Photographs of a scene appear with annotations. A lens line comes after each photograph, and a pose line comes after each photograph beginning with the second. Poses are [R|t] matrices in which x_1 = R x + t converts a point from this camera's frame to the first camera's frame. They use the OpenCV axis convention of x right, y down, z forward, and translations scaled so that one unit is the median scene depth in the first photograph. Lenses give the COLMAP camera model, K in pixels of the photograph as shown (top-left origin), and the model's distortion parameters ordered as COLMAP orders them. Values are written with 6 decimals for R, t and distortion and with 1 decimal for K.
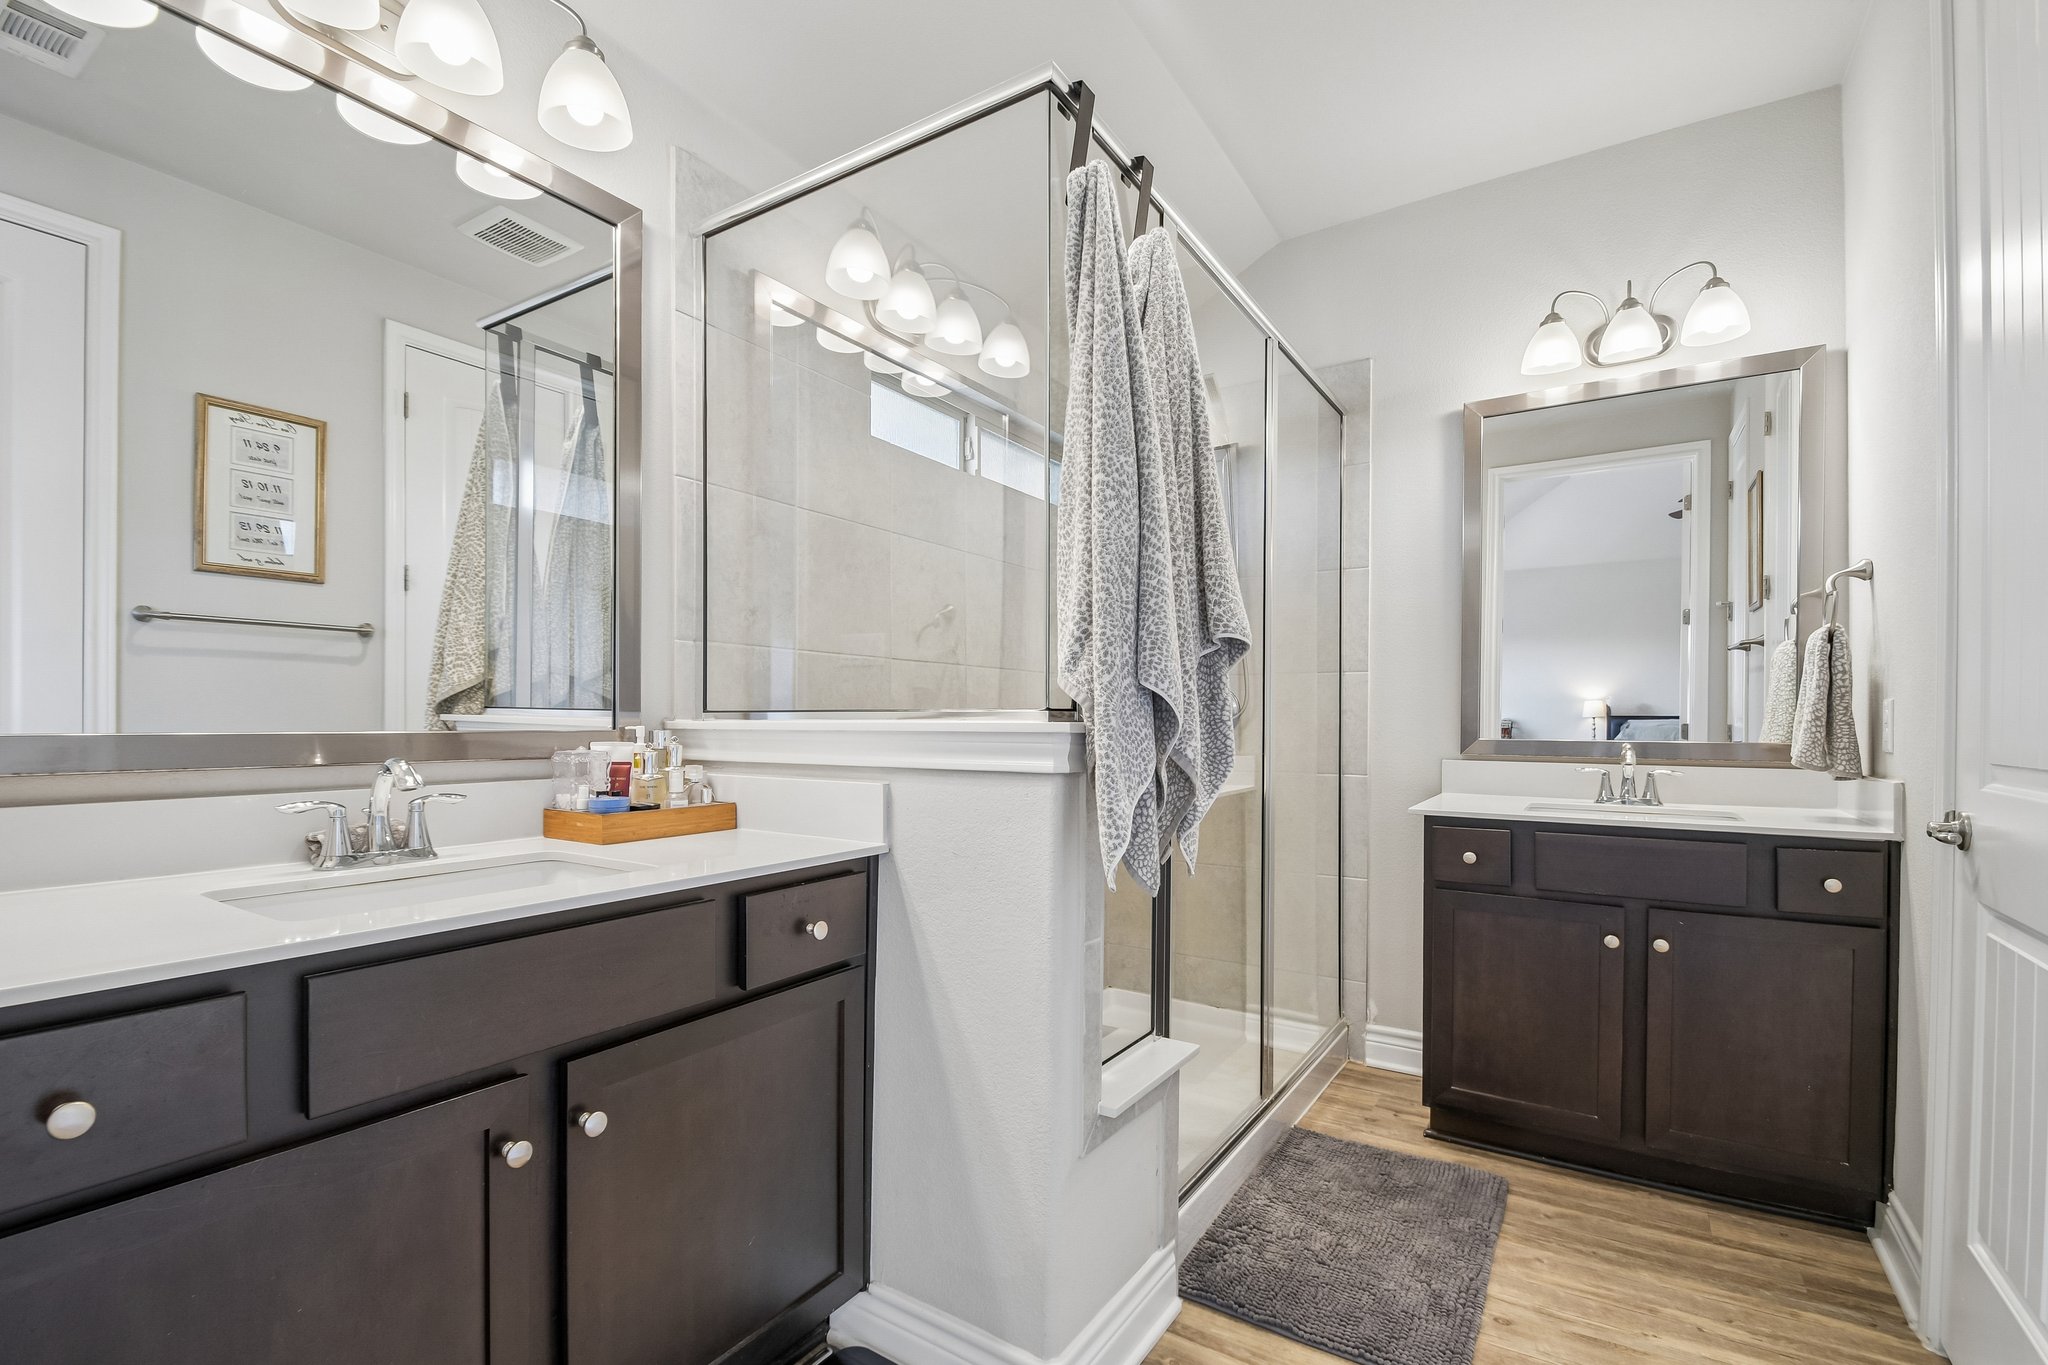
lens RADIAL K [[923.0, 0, 1022.6], [0, 923.0, 720.3], [0, 0, 1]] dist [-0.002402, -0.000219]
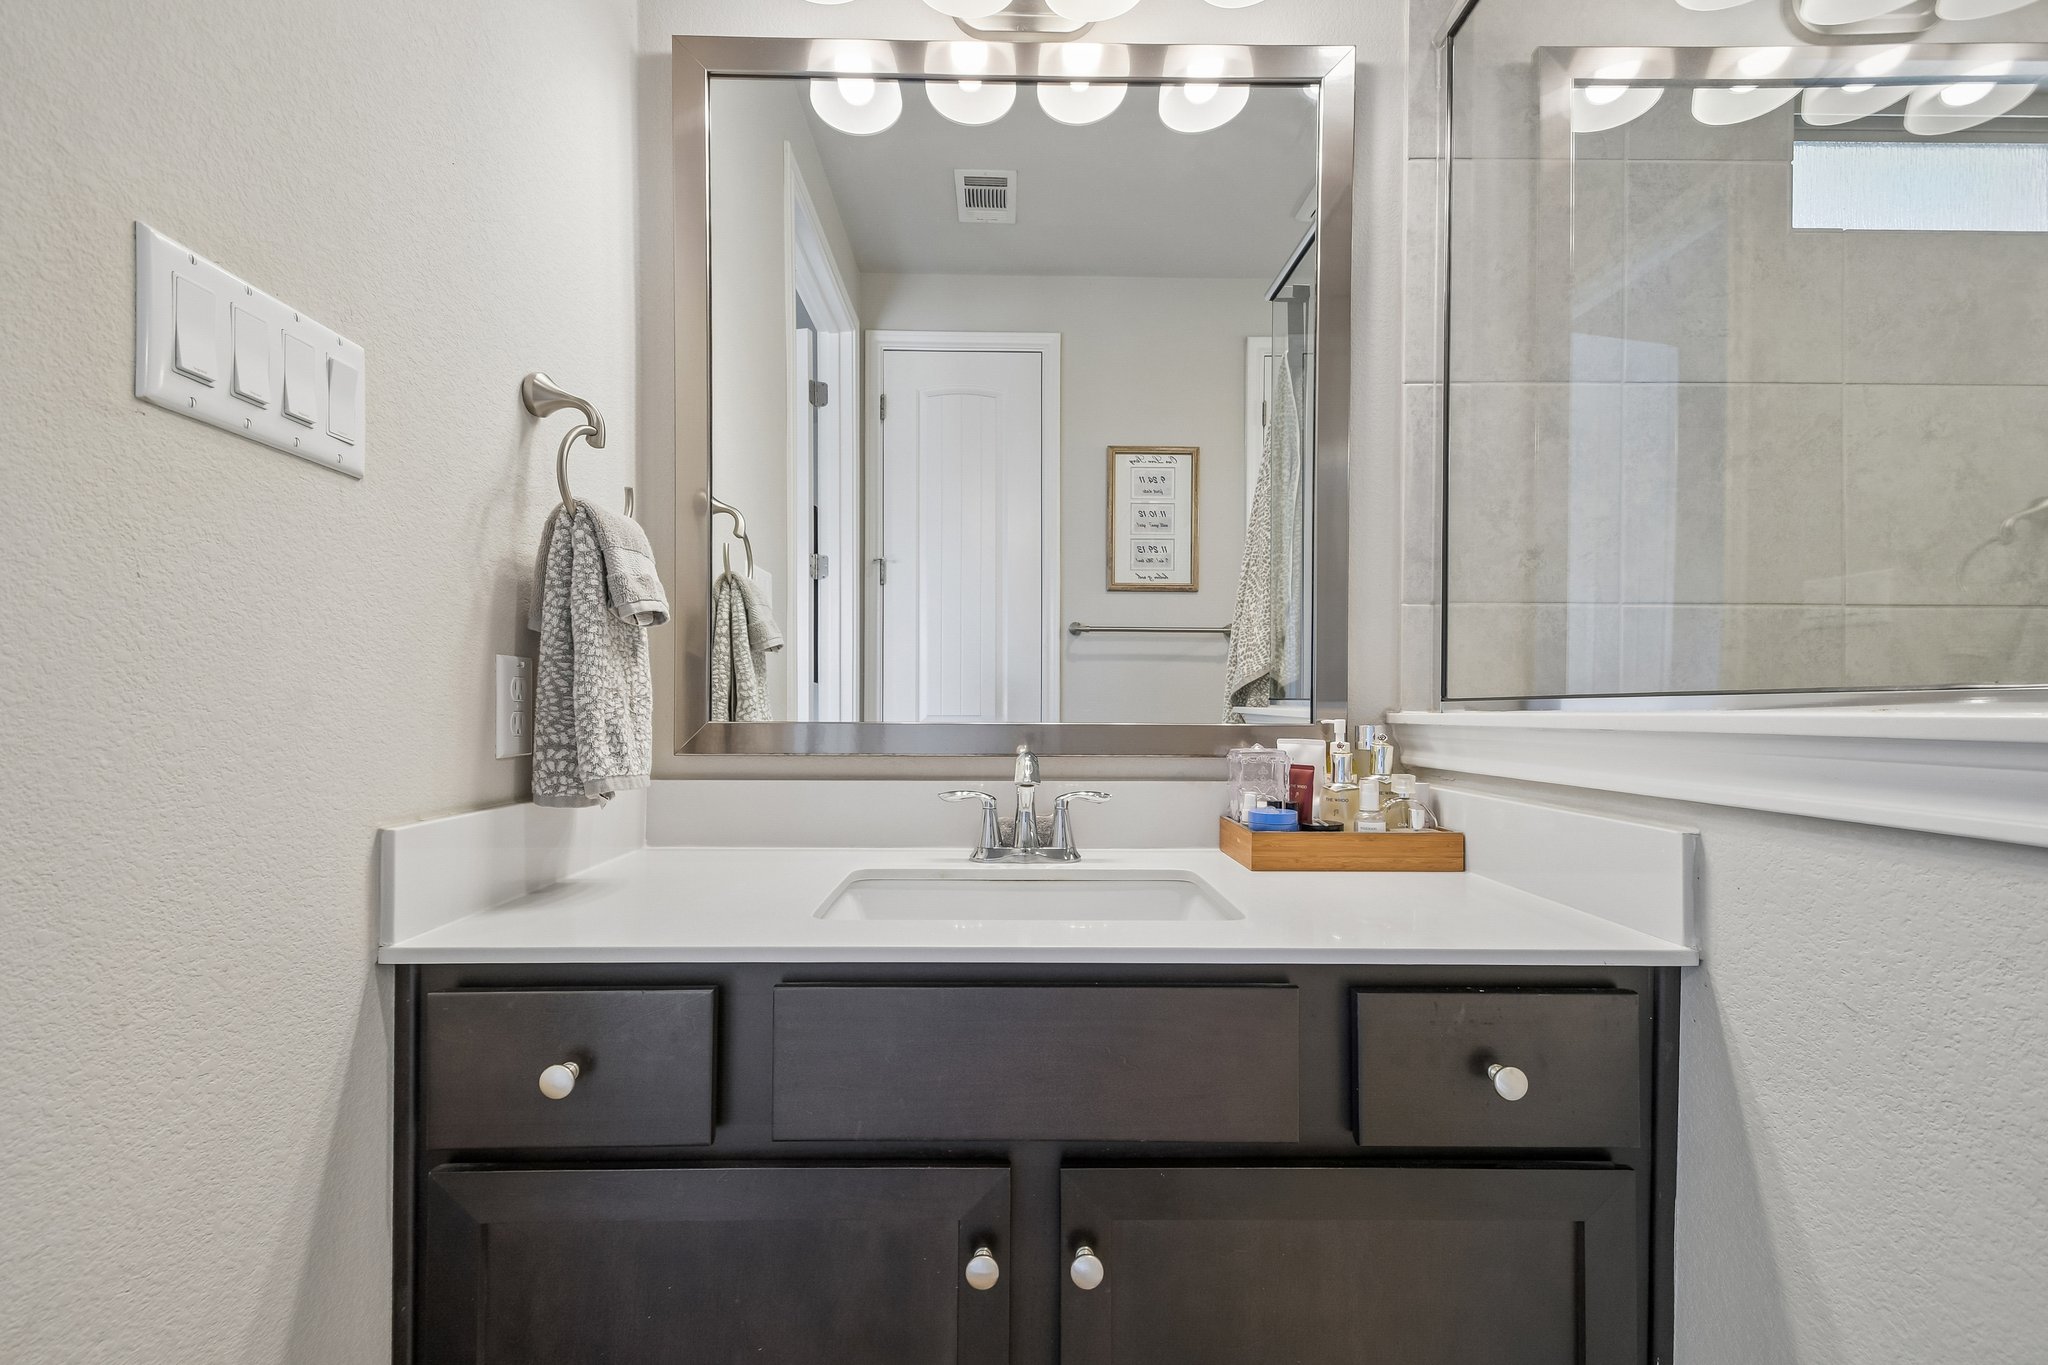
lens RADIAL K [[900.4, 0, 1026.2], [0, 900.4, 710.6], [0, 0, 1]] dist [0.027790, 0.000161]
pose [[0.562234, -0.000224, -0.826978, 0.046842], [-0.003099, 0.999992, -0.002377, 0.001093], [0.826973, 0.003899, 0.562229, 0.272754]]
